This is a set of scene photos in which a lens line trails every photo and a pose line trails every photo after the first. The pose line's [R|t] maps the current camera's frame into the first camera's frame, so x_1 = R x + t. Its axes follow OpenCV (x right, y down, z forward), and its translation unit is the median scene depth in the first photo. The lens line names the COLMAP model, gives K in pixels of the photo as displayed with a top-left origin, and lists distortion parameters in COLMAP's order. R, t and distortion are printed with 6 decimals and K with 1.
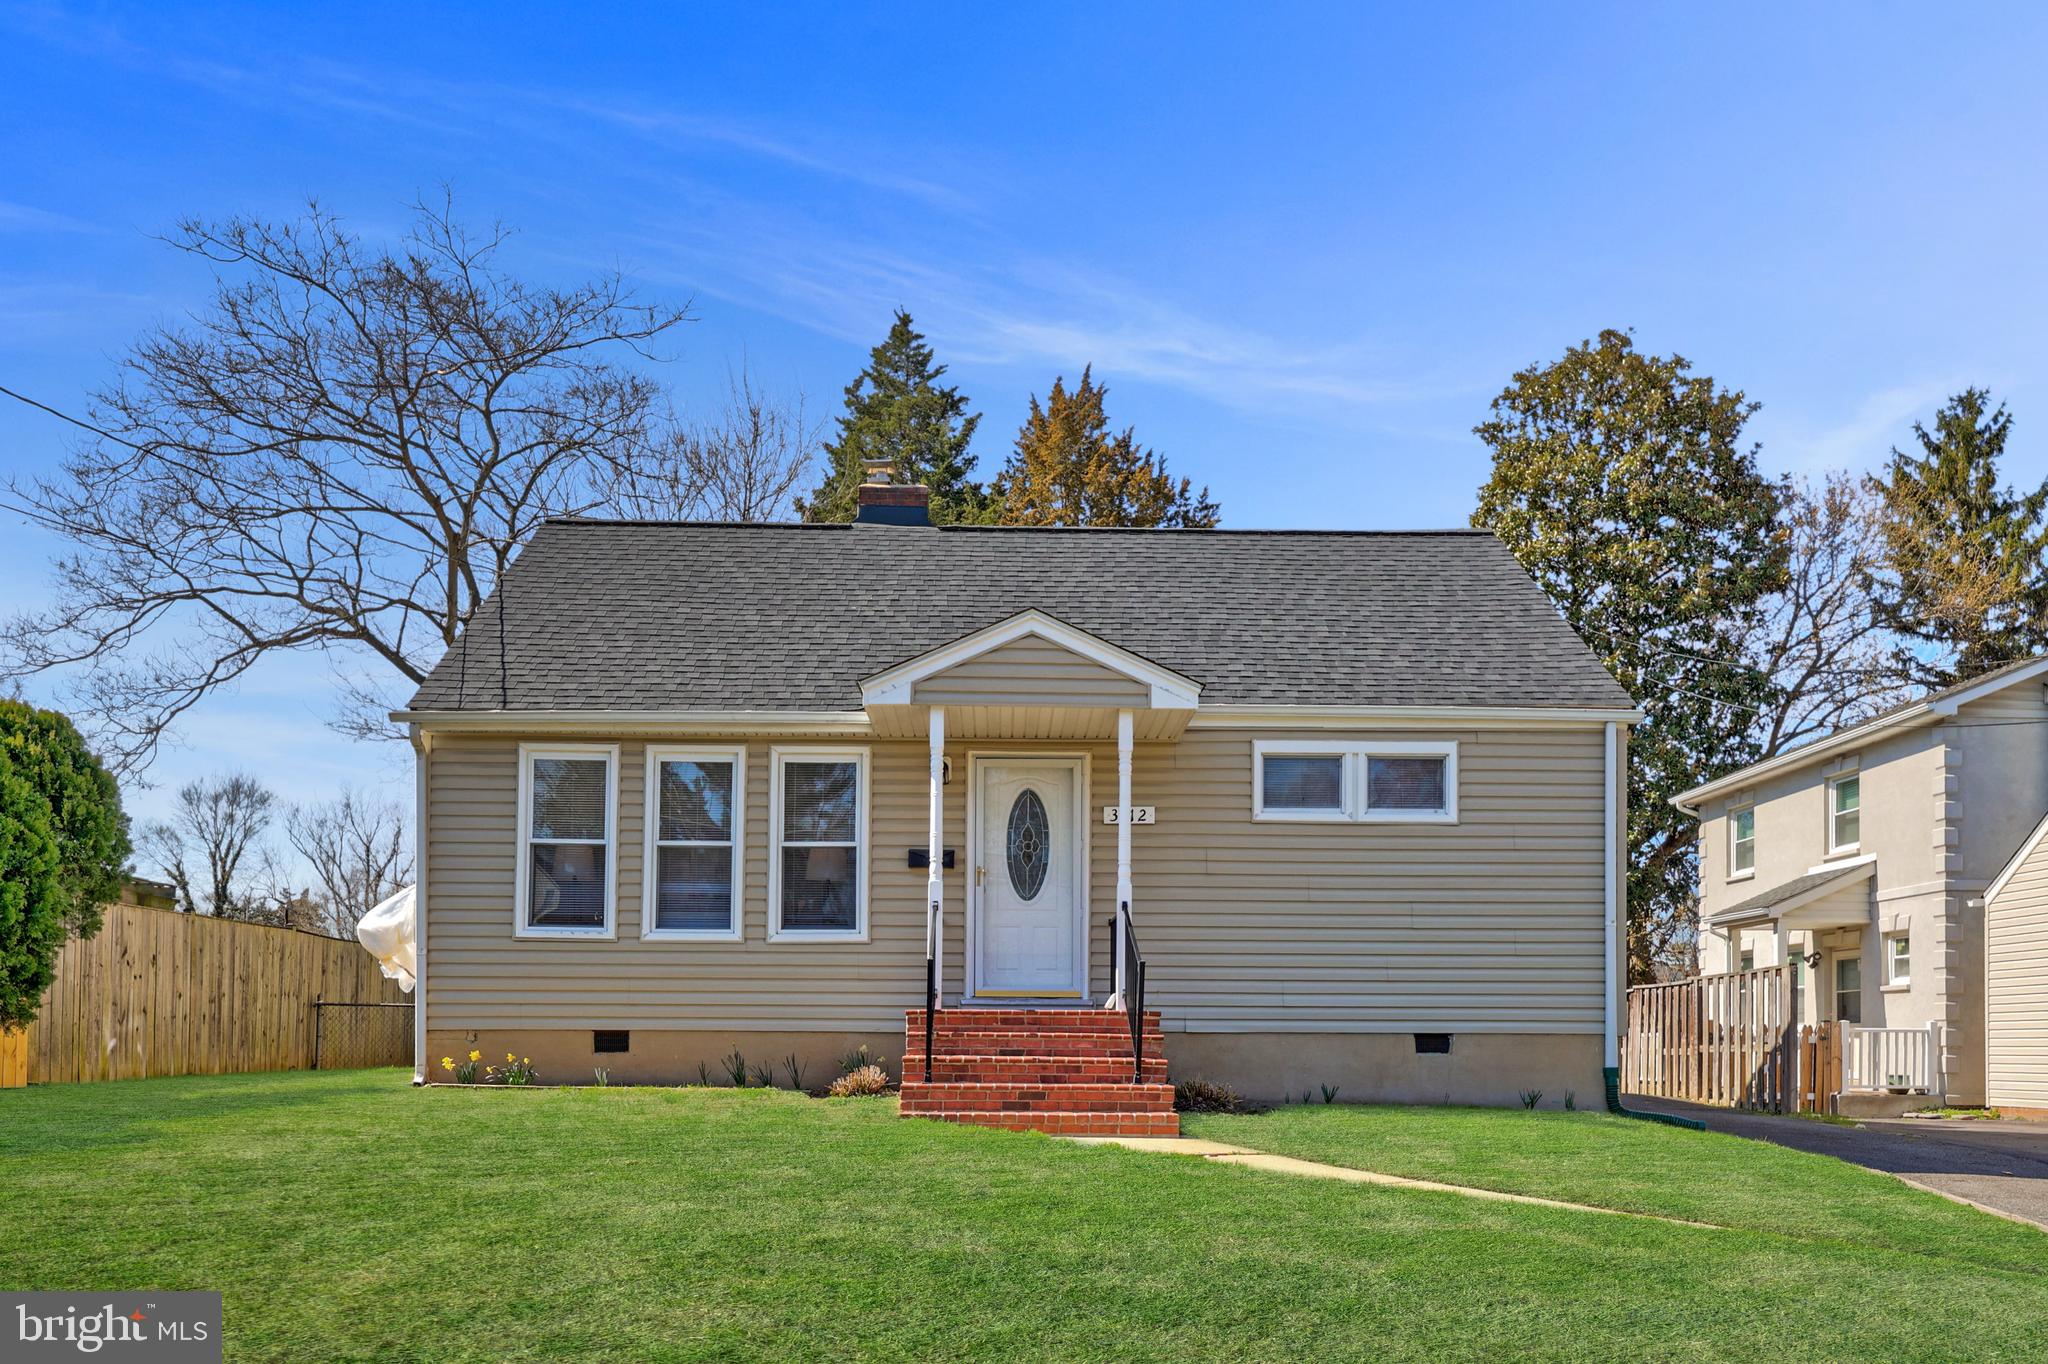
lens RADIAL K [[1386.4, 0, 1022.1], [0, 1386.4, 630.4], [0, 0, 1]] dist [0.005767, -0.002135]
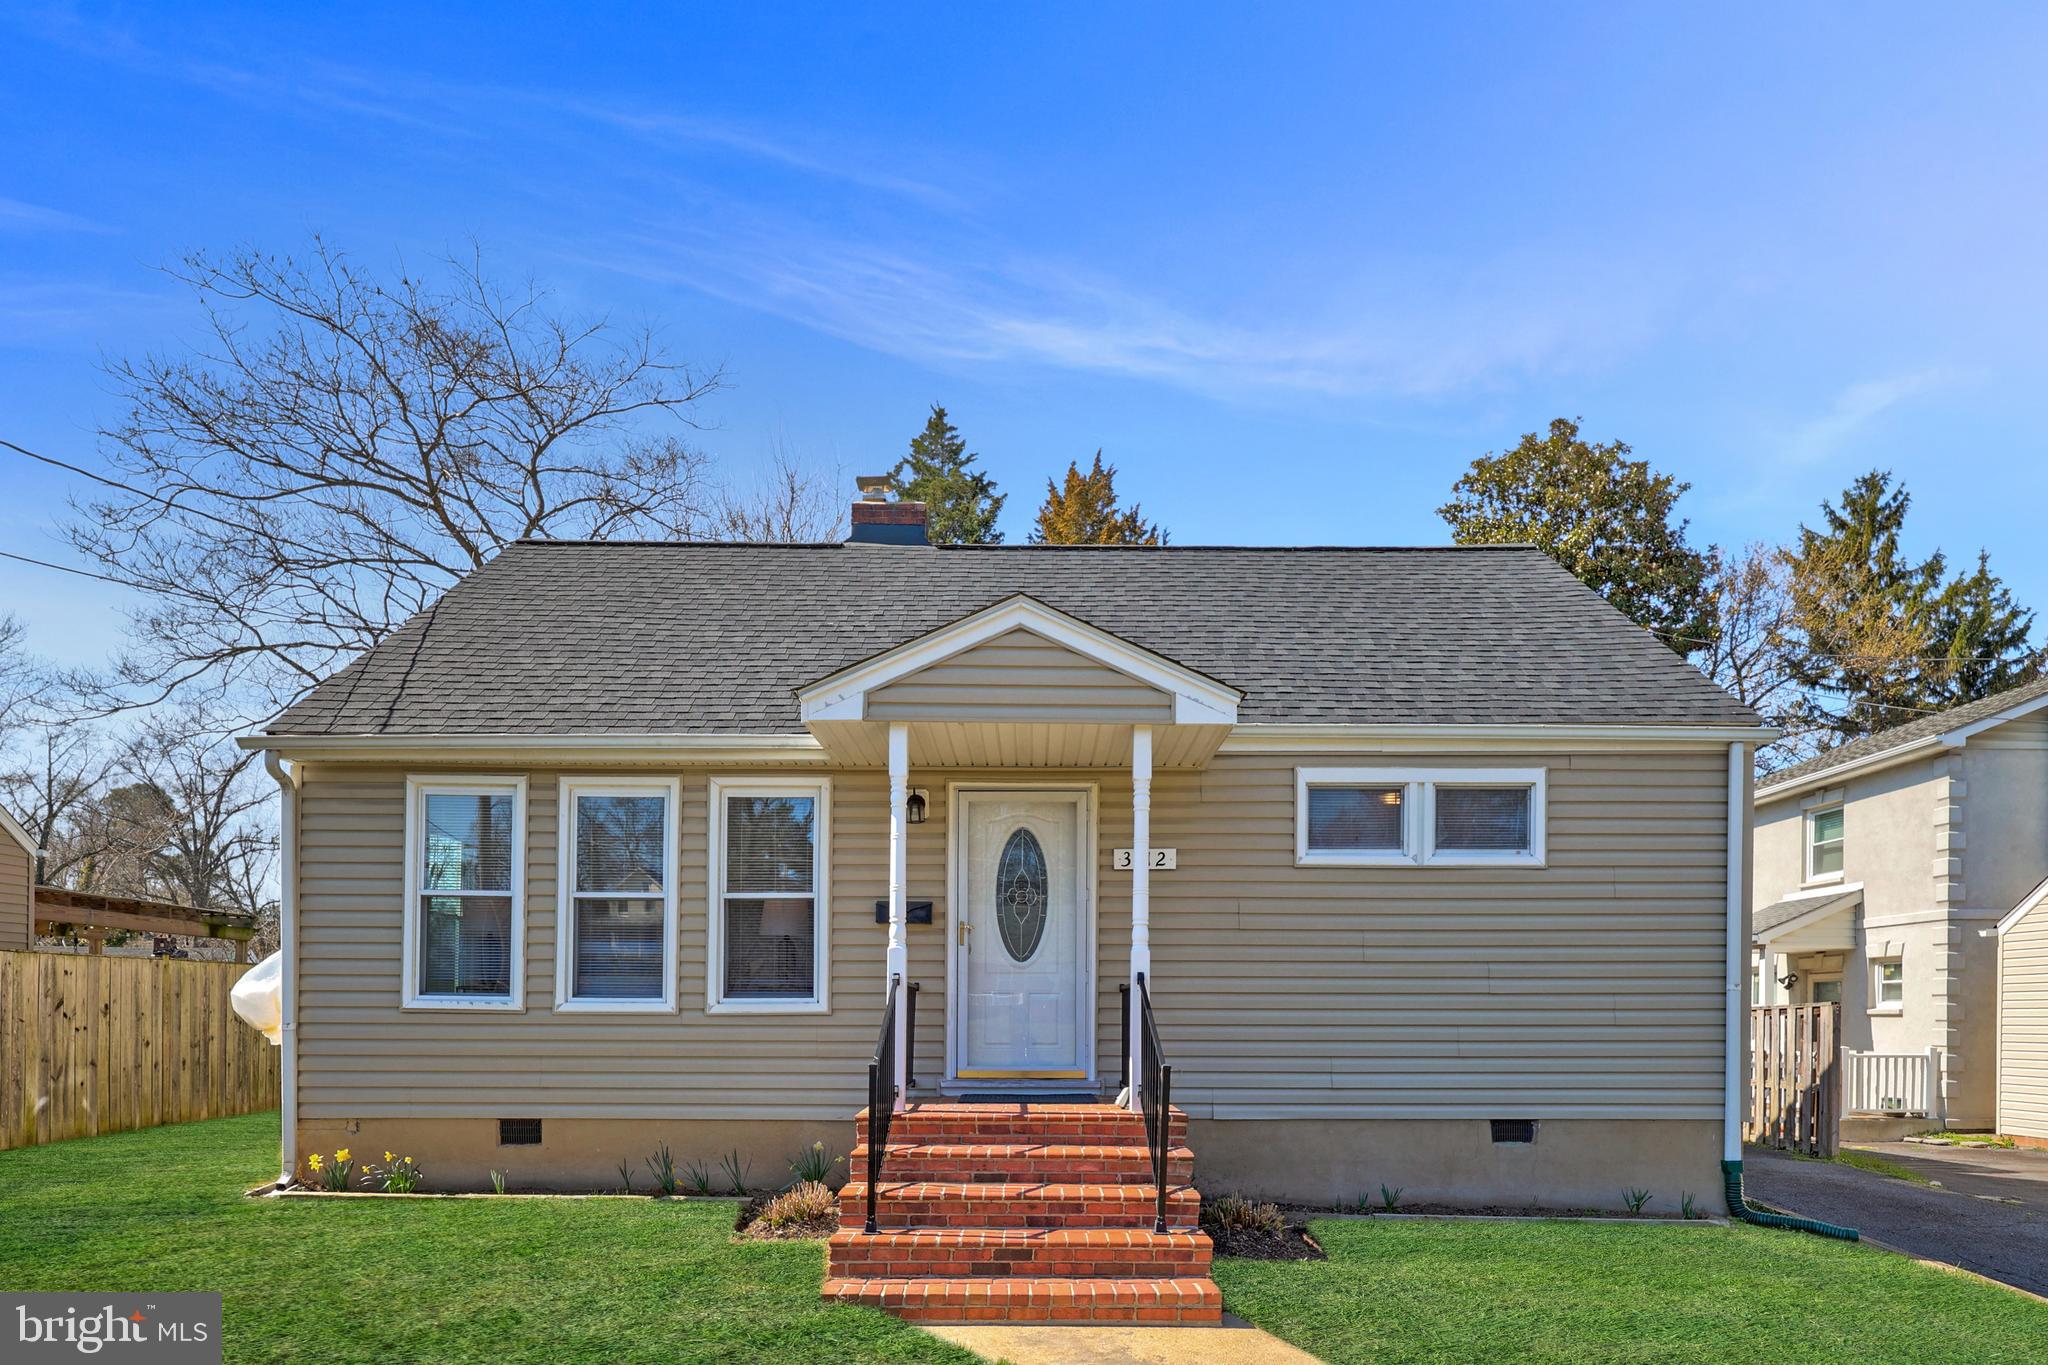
lens RADIAL K [[1100.3, 0, 1026.4], [0, 1100.3, 778.5], [0, 0, 1]] dist [-0.000280, 0.000575]
pose [[0.999722, -0.005014, -0.023043, 0.021589], [0.006730, 0.997161, 0.075000, 0.035322], [0.022602, -0.075134, 0.996917, 0.342171]]
